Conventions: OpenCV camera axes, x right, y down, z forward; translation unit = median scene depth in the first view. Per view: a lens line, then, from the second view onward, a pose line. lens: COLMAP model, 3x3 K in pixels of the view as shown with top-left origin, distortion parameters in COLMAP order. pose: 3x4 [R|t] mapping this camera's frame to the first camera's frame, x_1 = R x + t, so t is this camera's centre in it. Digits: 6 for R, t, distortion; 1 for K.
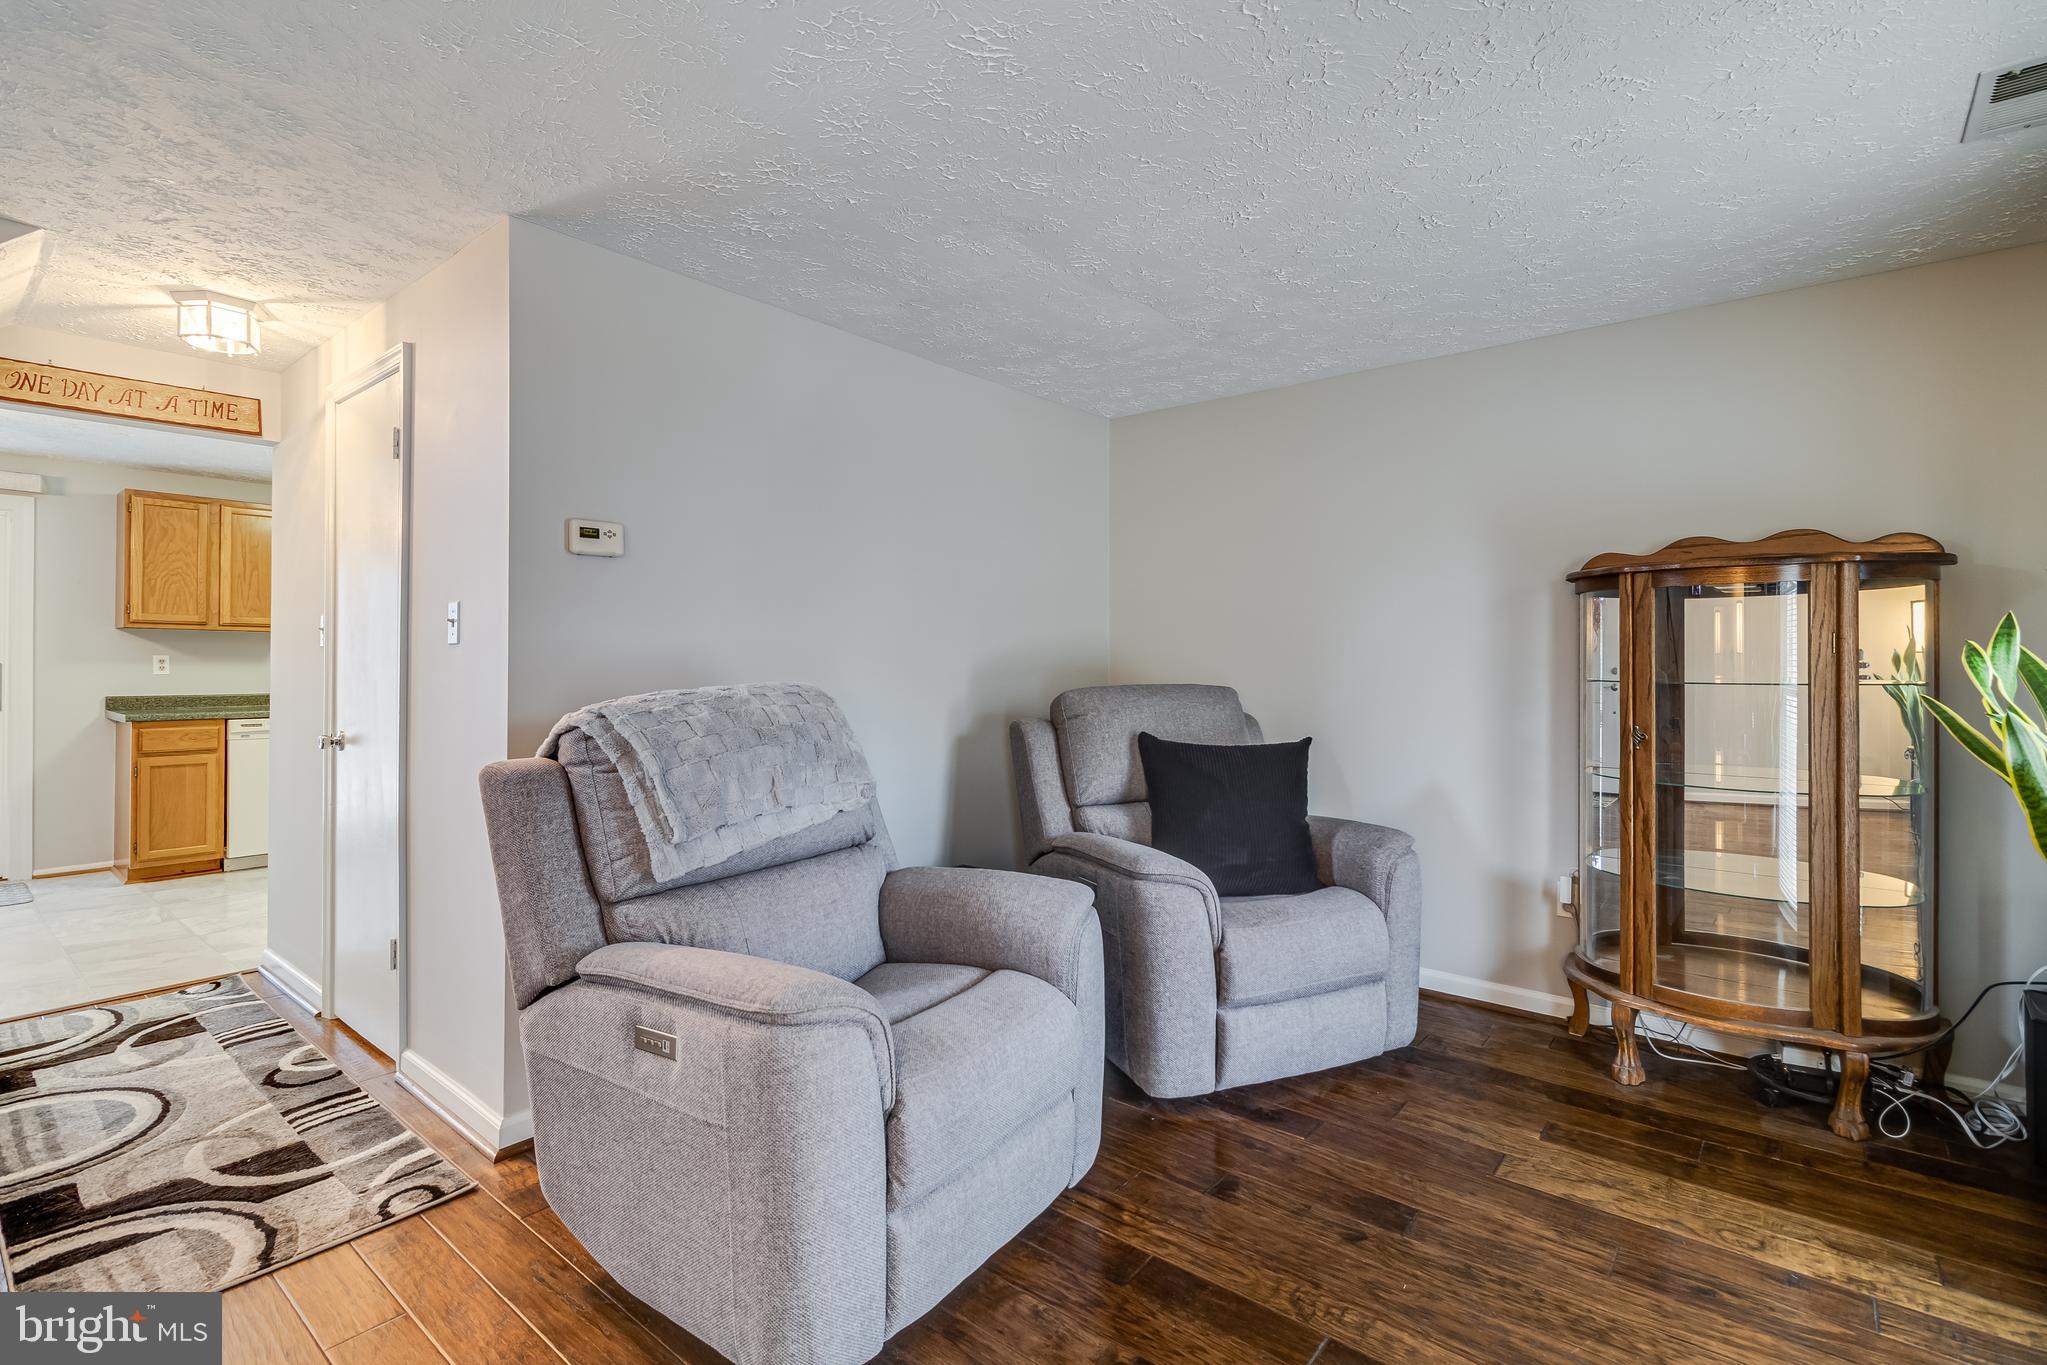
lens RADIAL K [[939.2, 0, 1022.6], [0, 939.2, 662.6], [0, 0, 1]] dist [-0.000613, 0.000887]
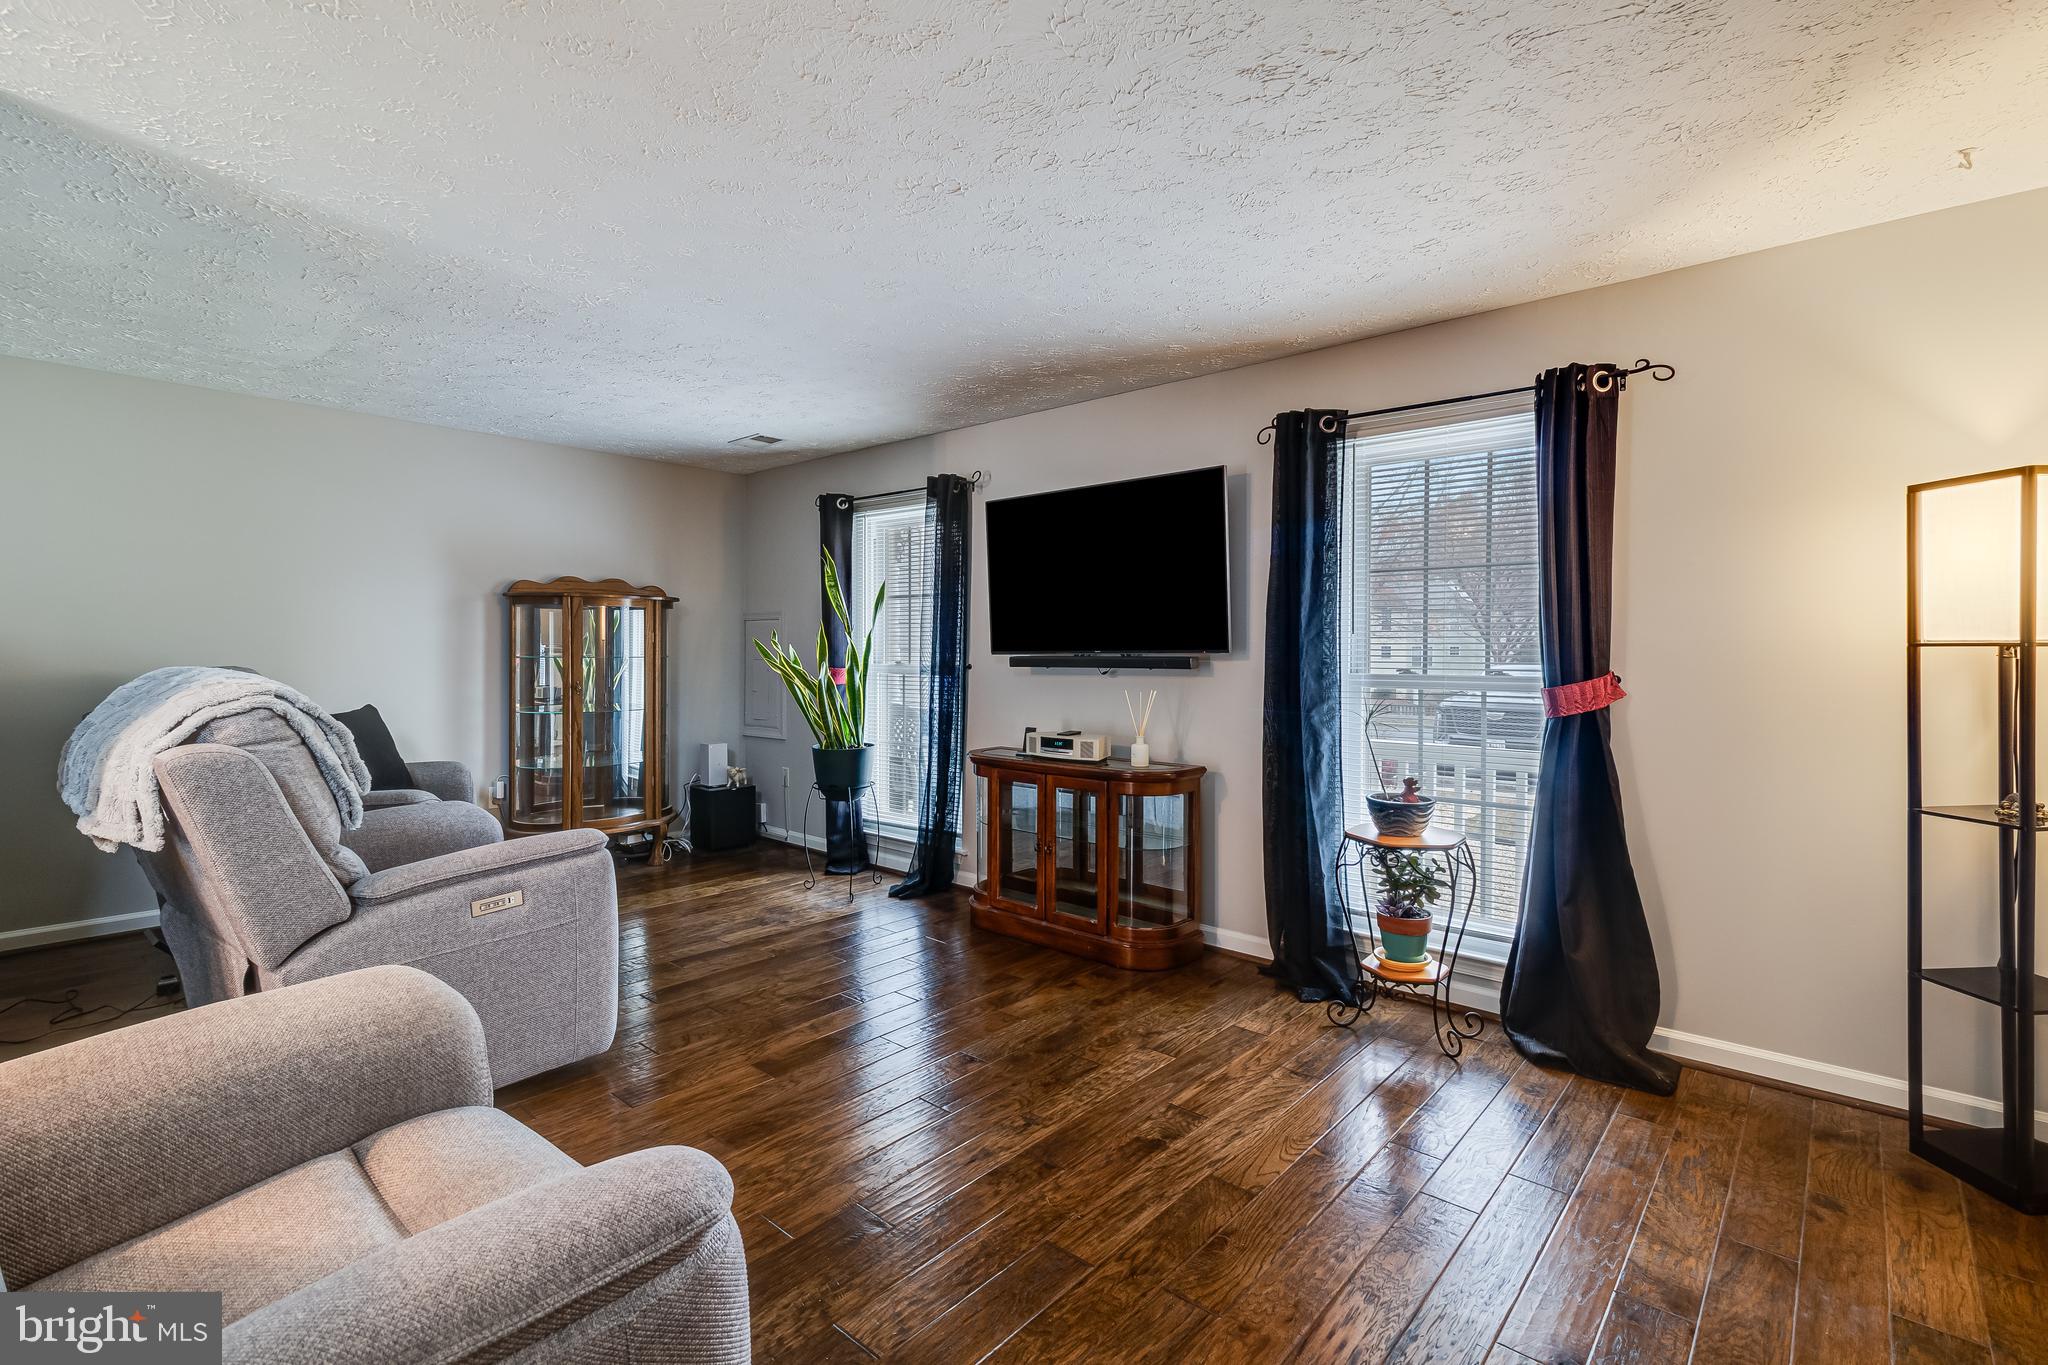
lens RADIAL K [[939.6, 0, 1027.0], [0, 939.6, 666.0], [0, 0, 1]] dist [-0.000613, 0.000887]
pose [[0.035830, -0.021597, 0.999125, -1.177599], [-0.000216, 0.999766, 0.021619, -0.001341], [-0.999358, -0.000991, 0.035817, 0.071404]]
